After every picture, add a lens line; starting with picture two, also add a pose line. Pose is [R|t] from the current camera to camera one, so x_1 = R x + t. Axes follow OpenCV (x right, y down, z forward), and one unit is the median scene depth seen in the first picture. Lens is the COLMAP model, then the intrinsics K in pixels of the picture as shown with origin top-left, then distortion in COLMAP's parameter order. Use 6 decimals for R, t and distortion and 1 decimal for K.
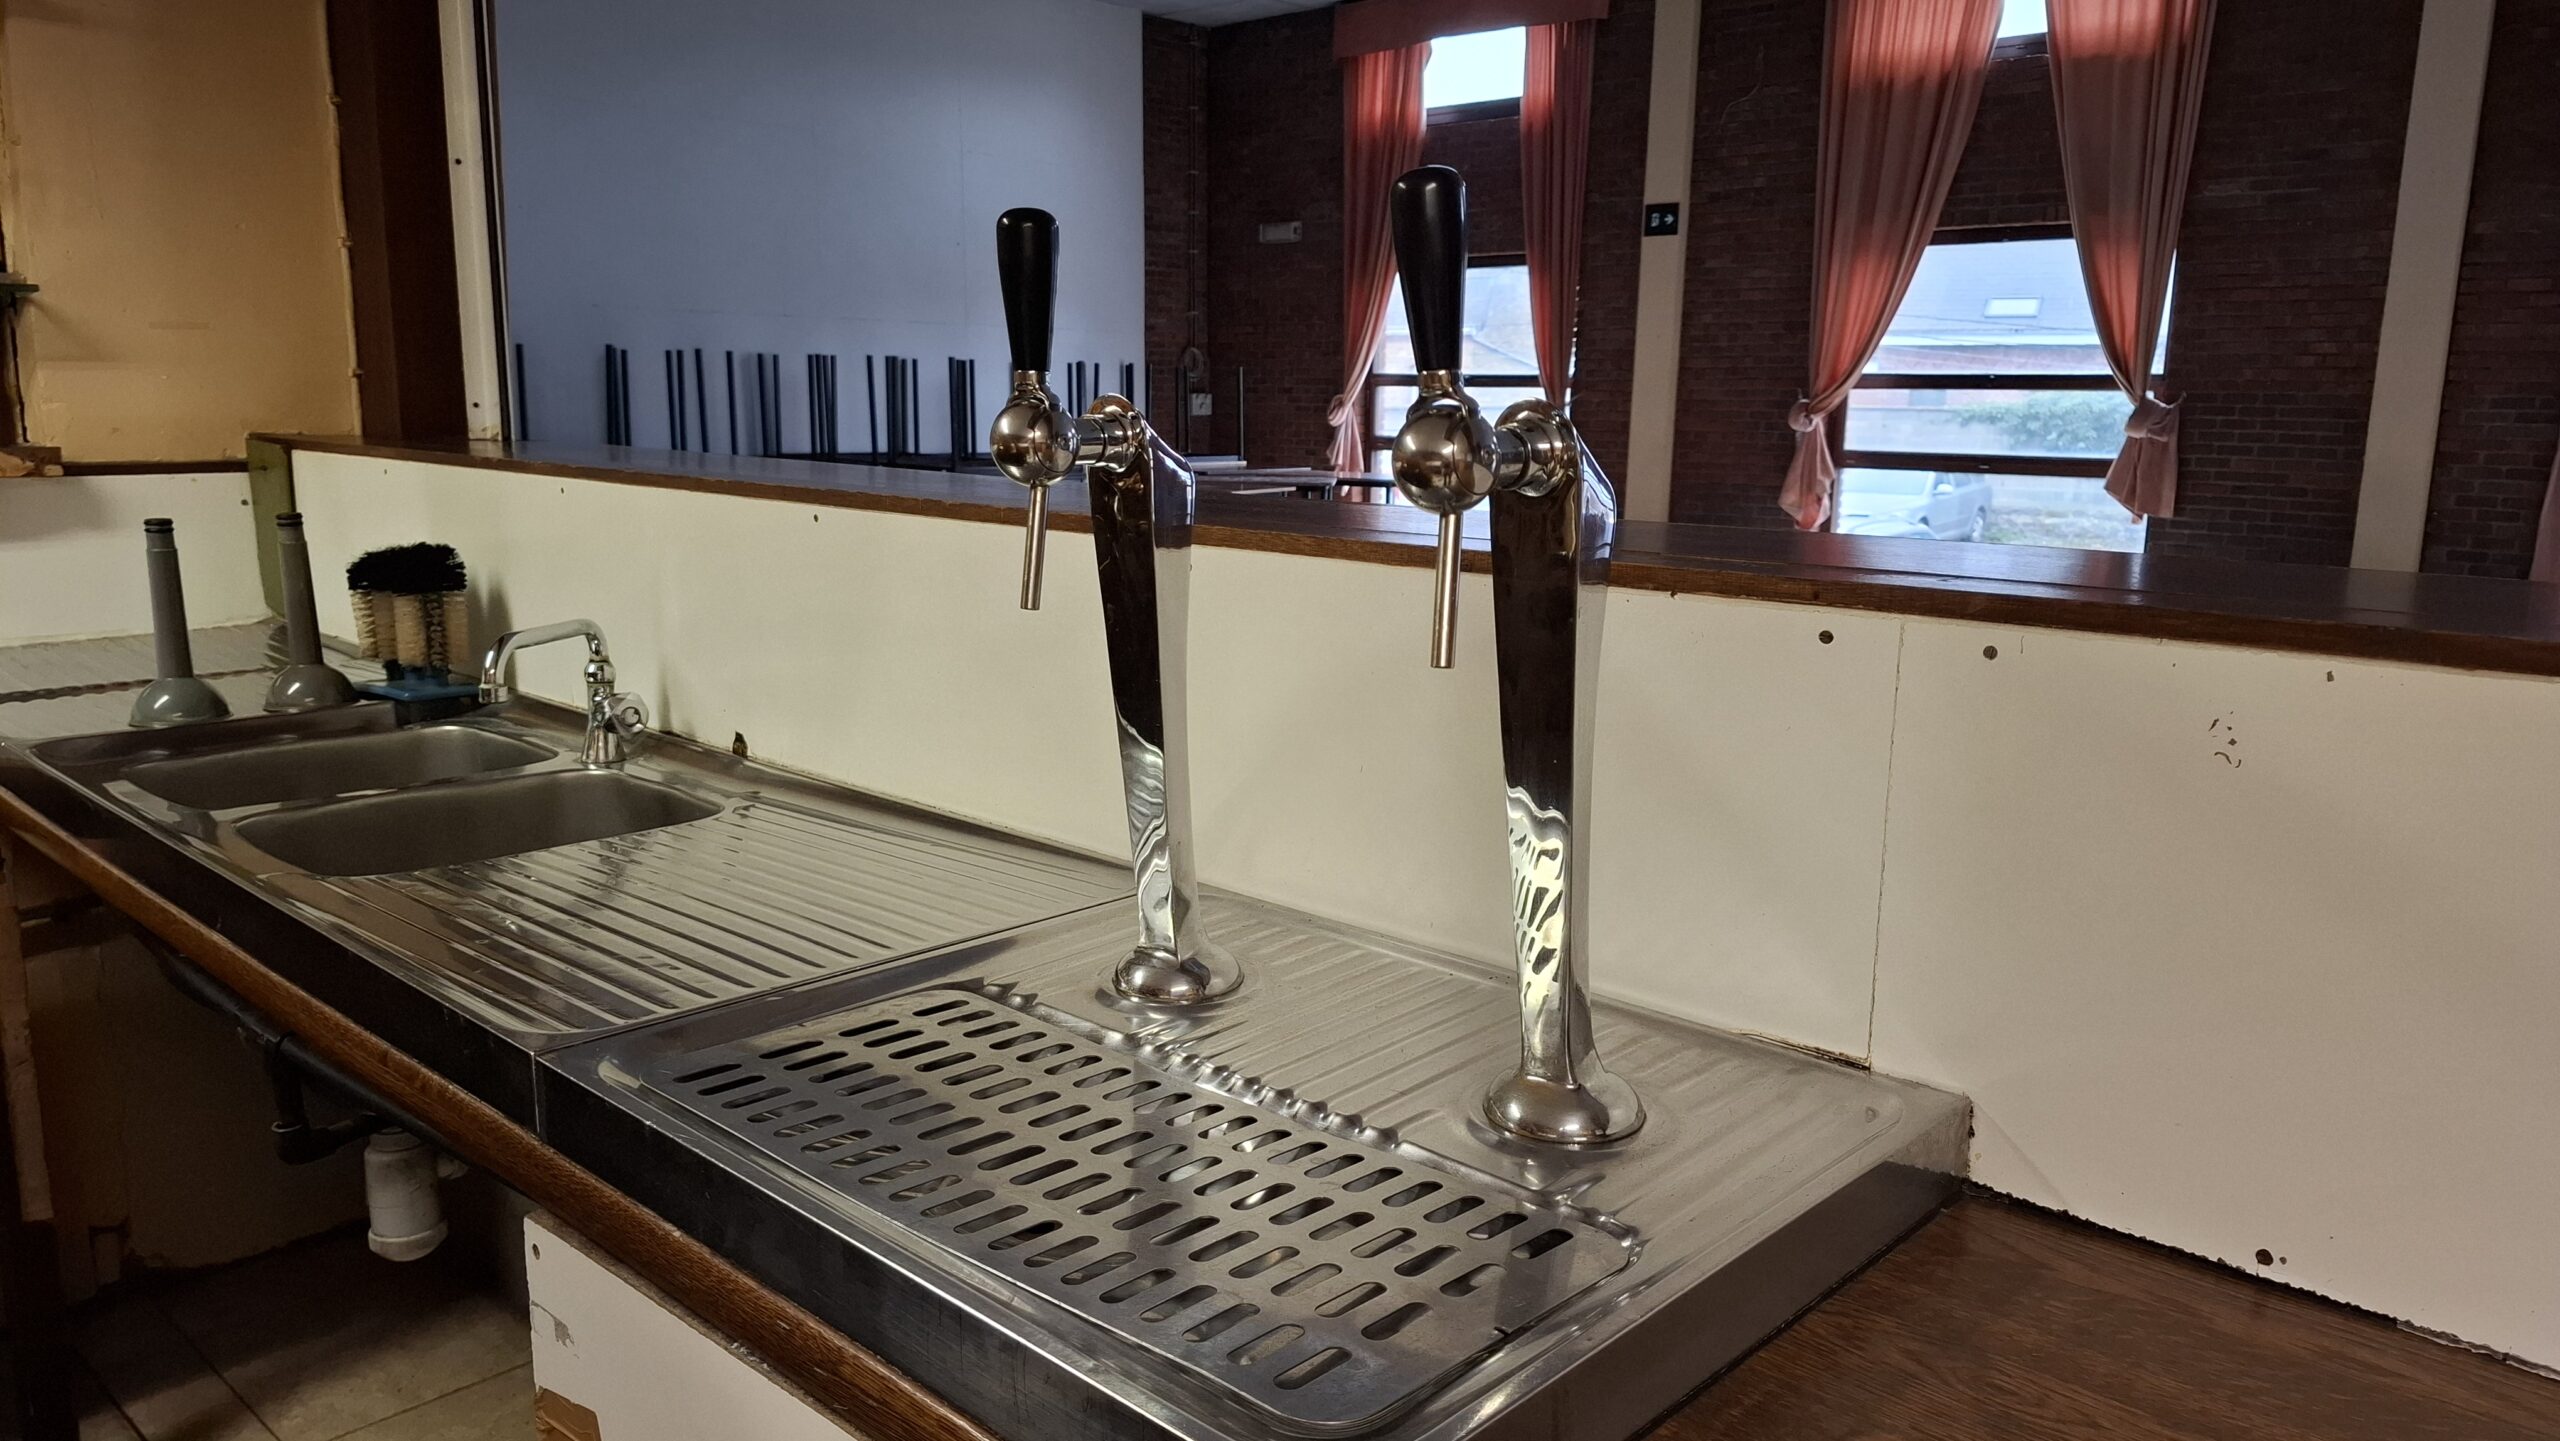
lens RADIAL K [[1799.1, 0, 1283.1], [0, 1799.1, 735.3], [0, 0, 1]] dist [0.131916, -0.160220]
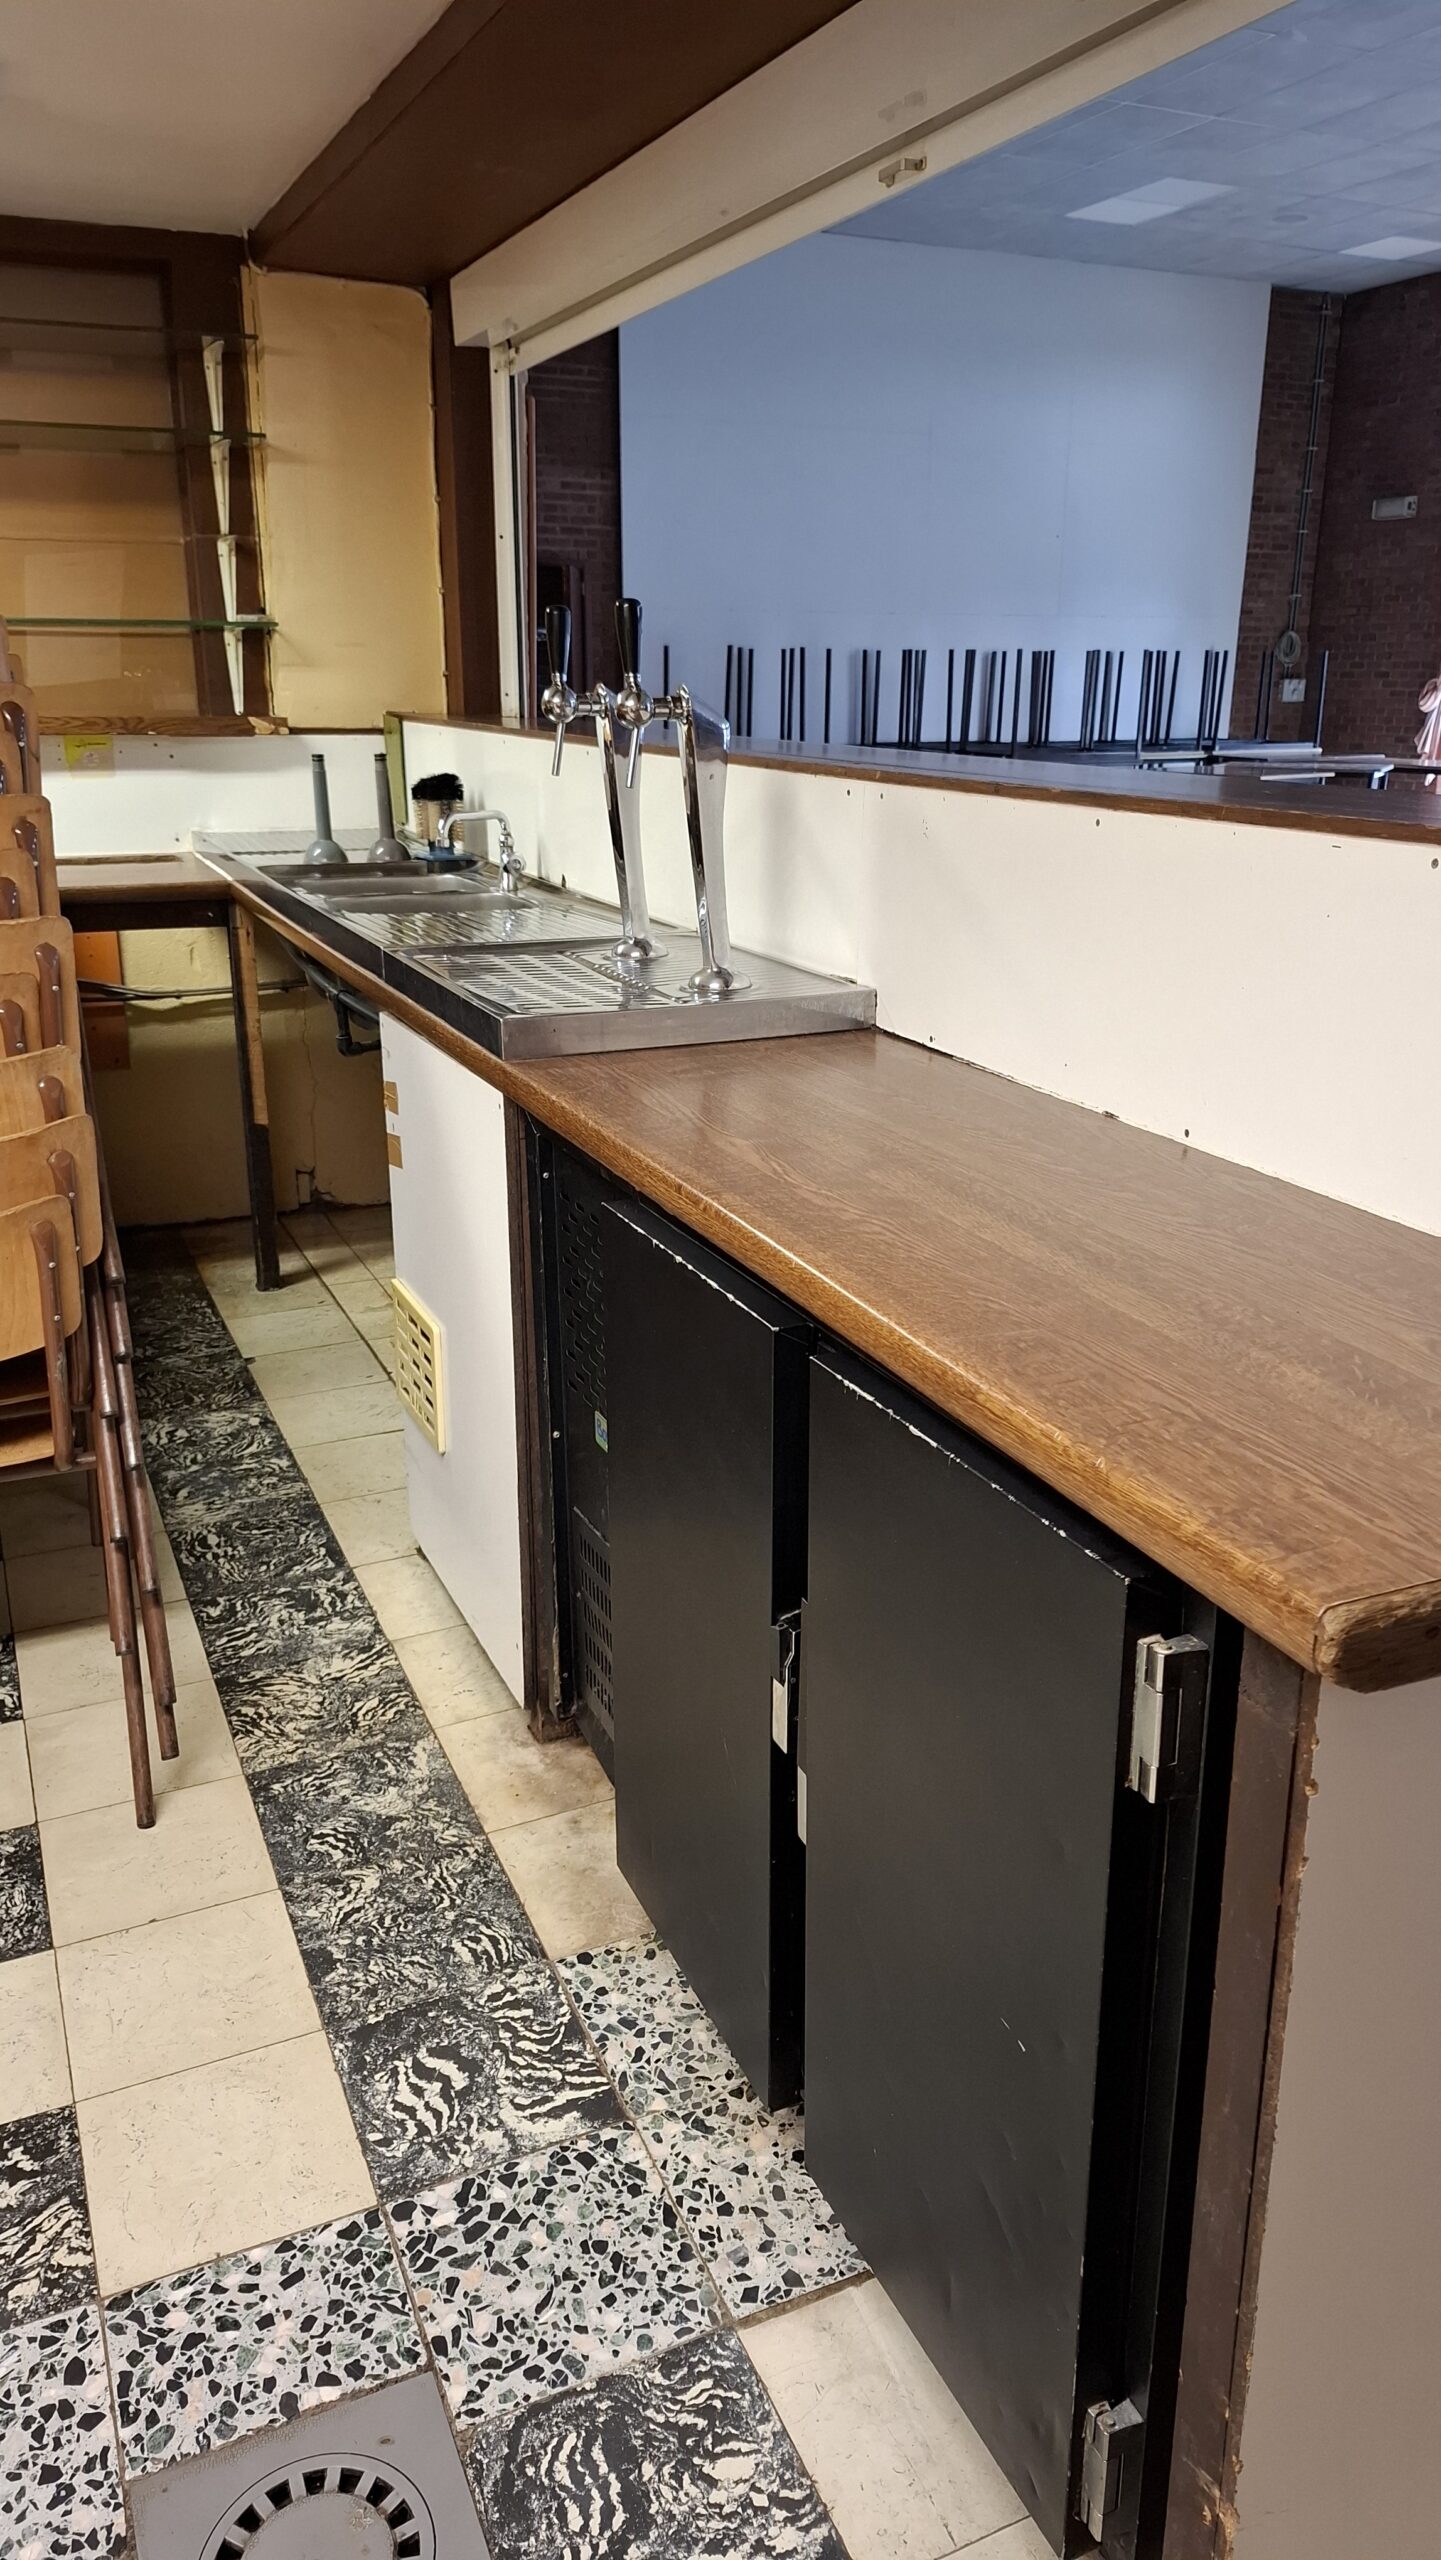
lens RADIAL K [[1799.1, 0, 720.5], [0, 1799.1, 1280.0], [0, 0, 1]] dist [0.131916, -0.160220]
pose [[0.921354, 0.118800, -0.370125, 0.096452], [-0.070196, 0.987350, 0.142174, 0.021915], [0.382333, -0.105011, 0.918038, -0.114389]]
